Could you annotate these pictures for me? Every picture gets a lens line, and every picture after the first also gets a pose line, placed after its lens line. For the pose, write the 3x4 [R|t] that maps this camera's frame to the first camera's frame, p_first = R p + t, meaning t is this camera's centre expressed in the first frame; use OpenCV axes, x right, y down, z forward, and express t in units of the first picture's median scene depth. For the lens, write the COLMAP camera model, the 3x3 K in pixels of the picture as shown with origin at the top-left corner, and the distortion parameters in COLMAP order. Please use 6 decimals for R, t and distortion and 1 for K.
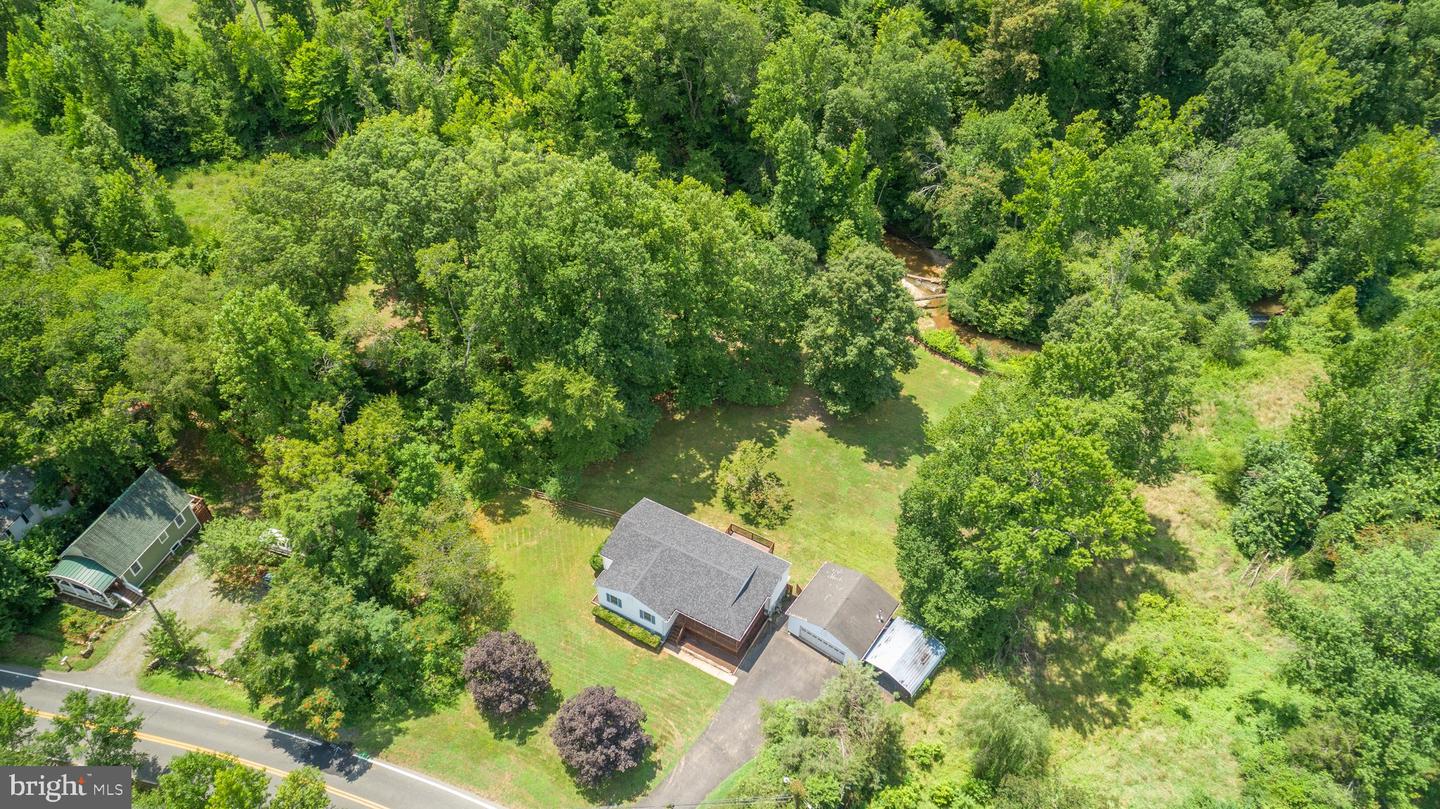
lens RADIAL K [[971.0, 0, 717.1], [0, 971.0, 402.2], [0, 0, 1]] dist [-0.016558, 0.015624]
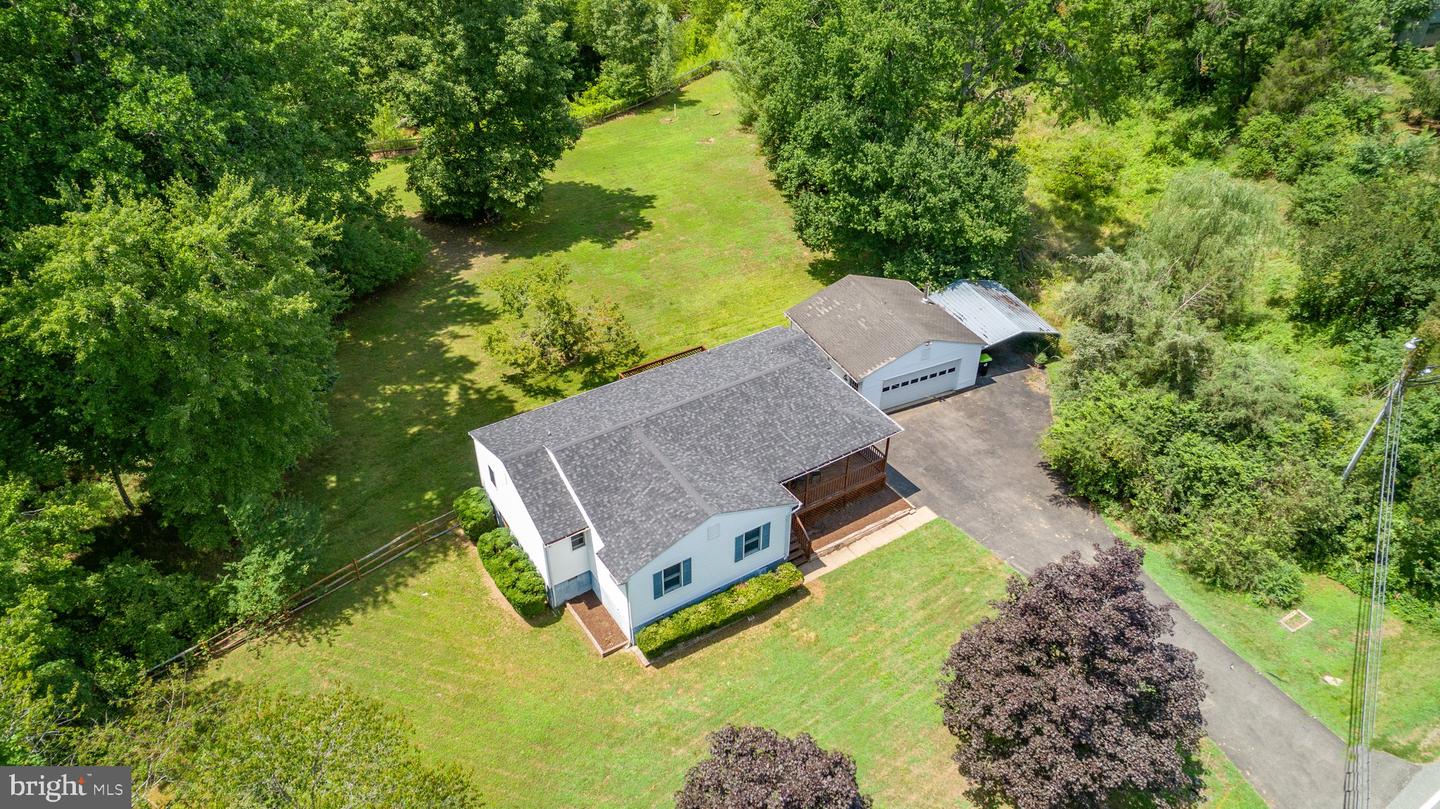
lens RADIAL K [[971.0, 0, 716.2], [0, 971.0, 402.9], [0, 0, 1]] dist [-0.016558, 0.015624]
pose [[0.483819, -0.535383, 0.692304, -0.309254], [0.616128, 0.770167, 0.165014, 0.084015], [-0.621535, 0.346711, 0.702485, 0.618891]]
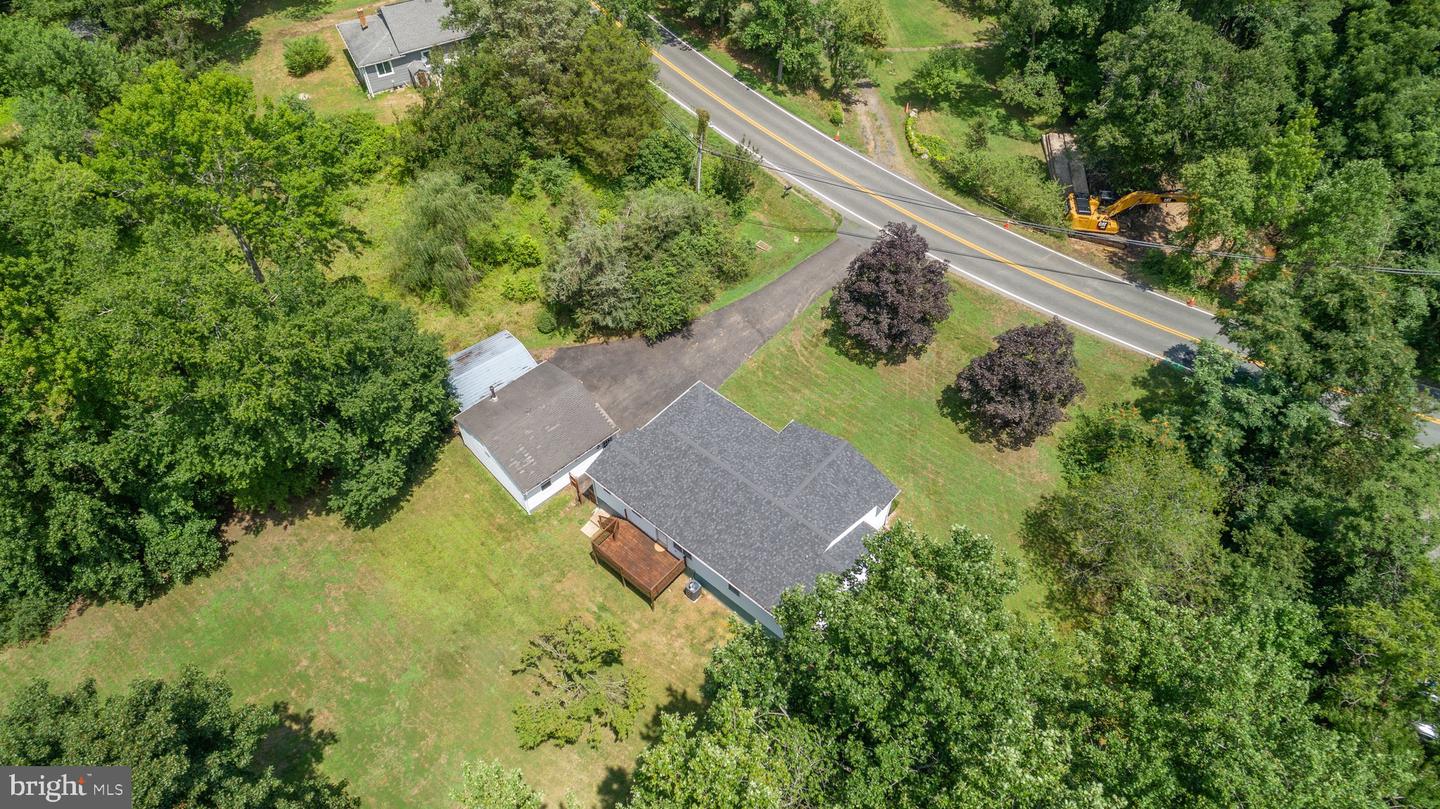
lens RADIAL K [[971.0, 0, 715.8], [0, 971.0, 407.1], [0, 0, 1]] dist [-0.016558, 0.015624]
pose [[-0.976370, -0.174513, 0.127463, -0.074075], [0.141037, -0.067677, 0.987688, -0.413058], [-0.163738, 0.982326, 0.090690, 0.830193]]
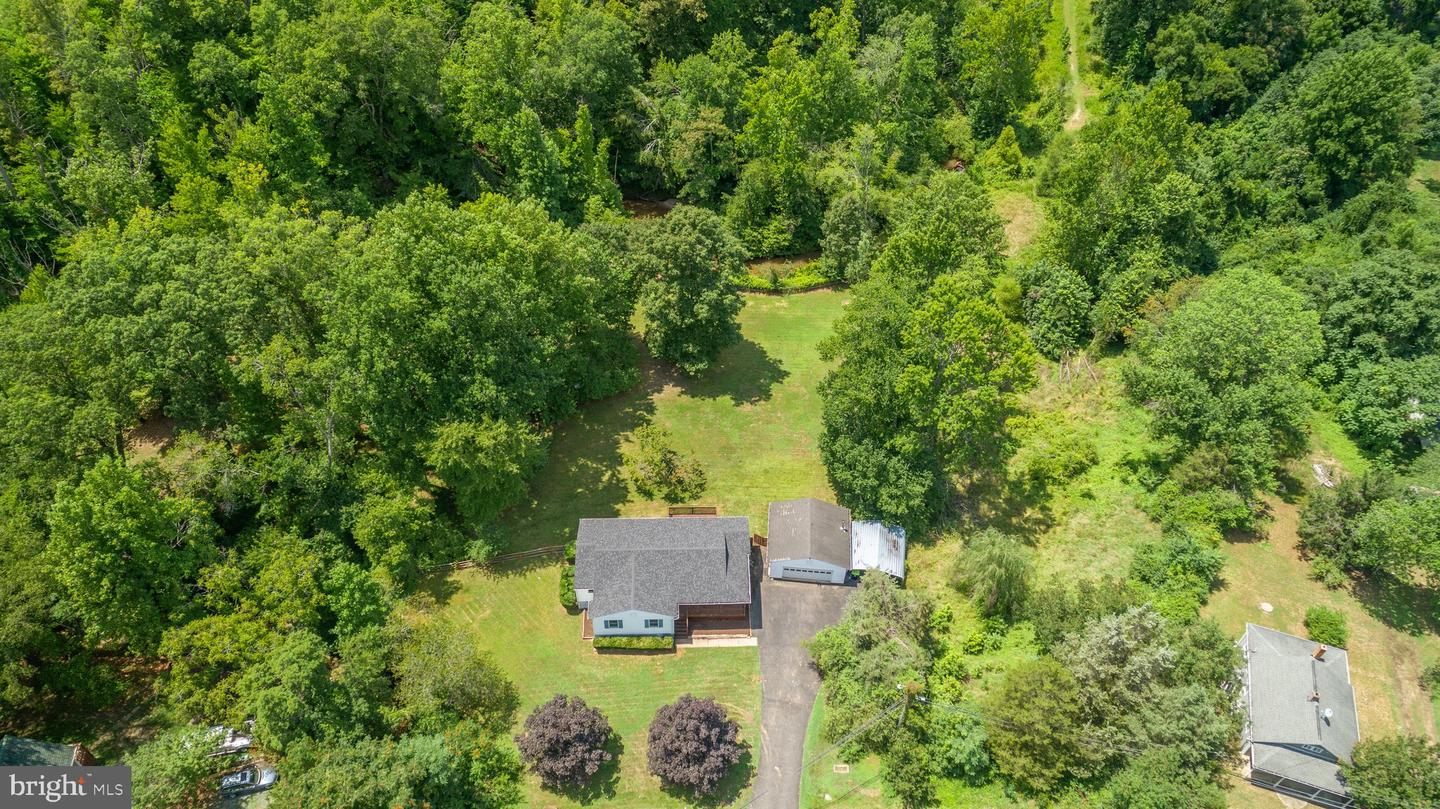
lens RADIAL K [[971.0, 0, 715.7], [0, 971.0, 402.3], [0, 0, 1]] dist [-0.016558, 0.015624]
pose [[0.858847, -0.362500, 0.361905, -0.264307], [0.352618, 0.930872, 0.095593, -0.054554], [-0.371540, 0.045514, 0.927301, 0.045320]]
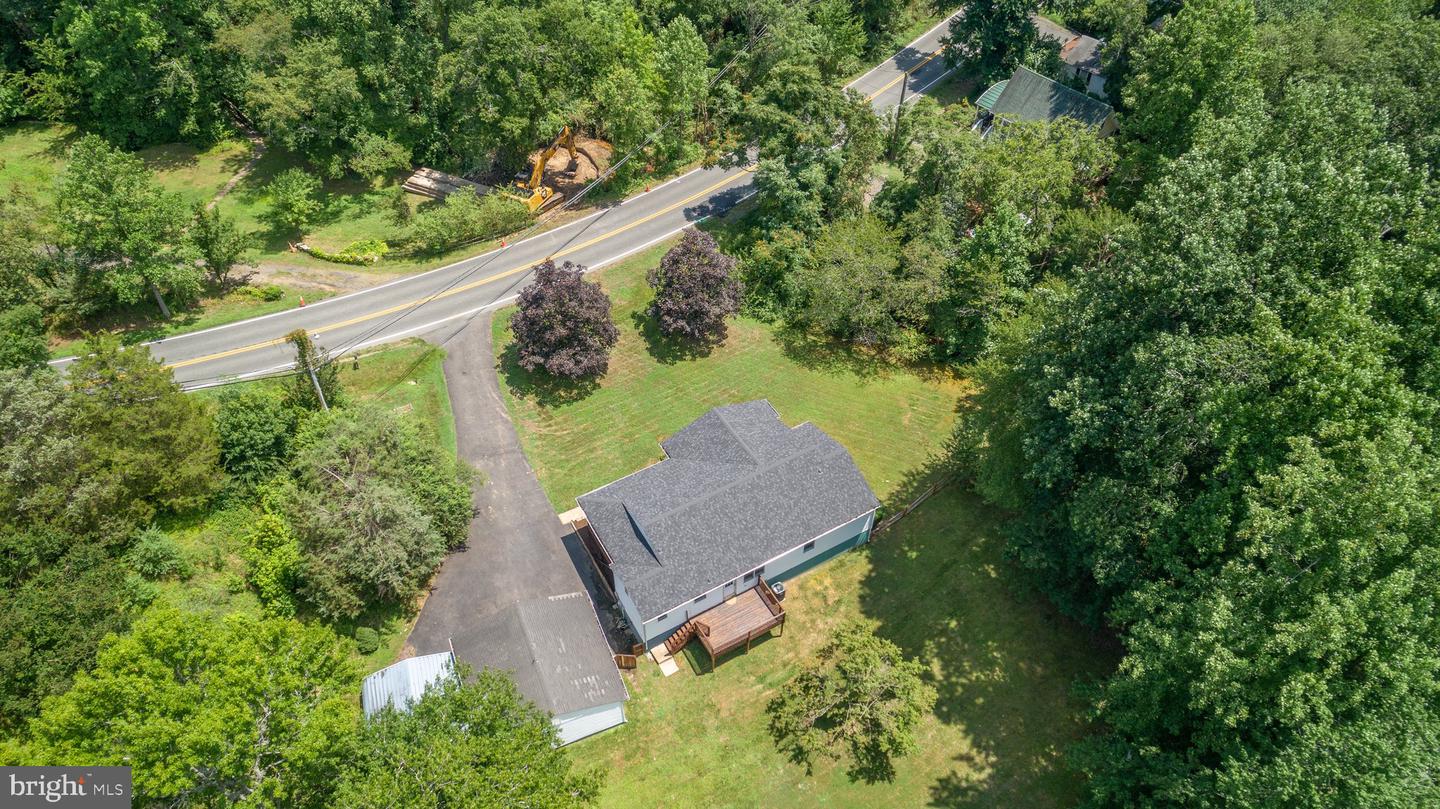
lens RADIAL K [[971.0, 0, 722.0], [0, 971.0, 408.2], [0, 0, 1]] dist [-0.016558, 0.015624]
pose [[-0.513883, 0.609128, -0.604059, 0.305956], [-0.609606, 0.236133, 0.756718, -0.314992], [0.603577, 0.757102, 0.249983, 0.733524]]
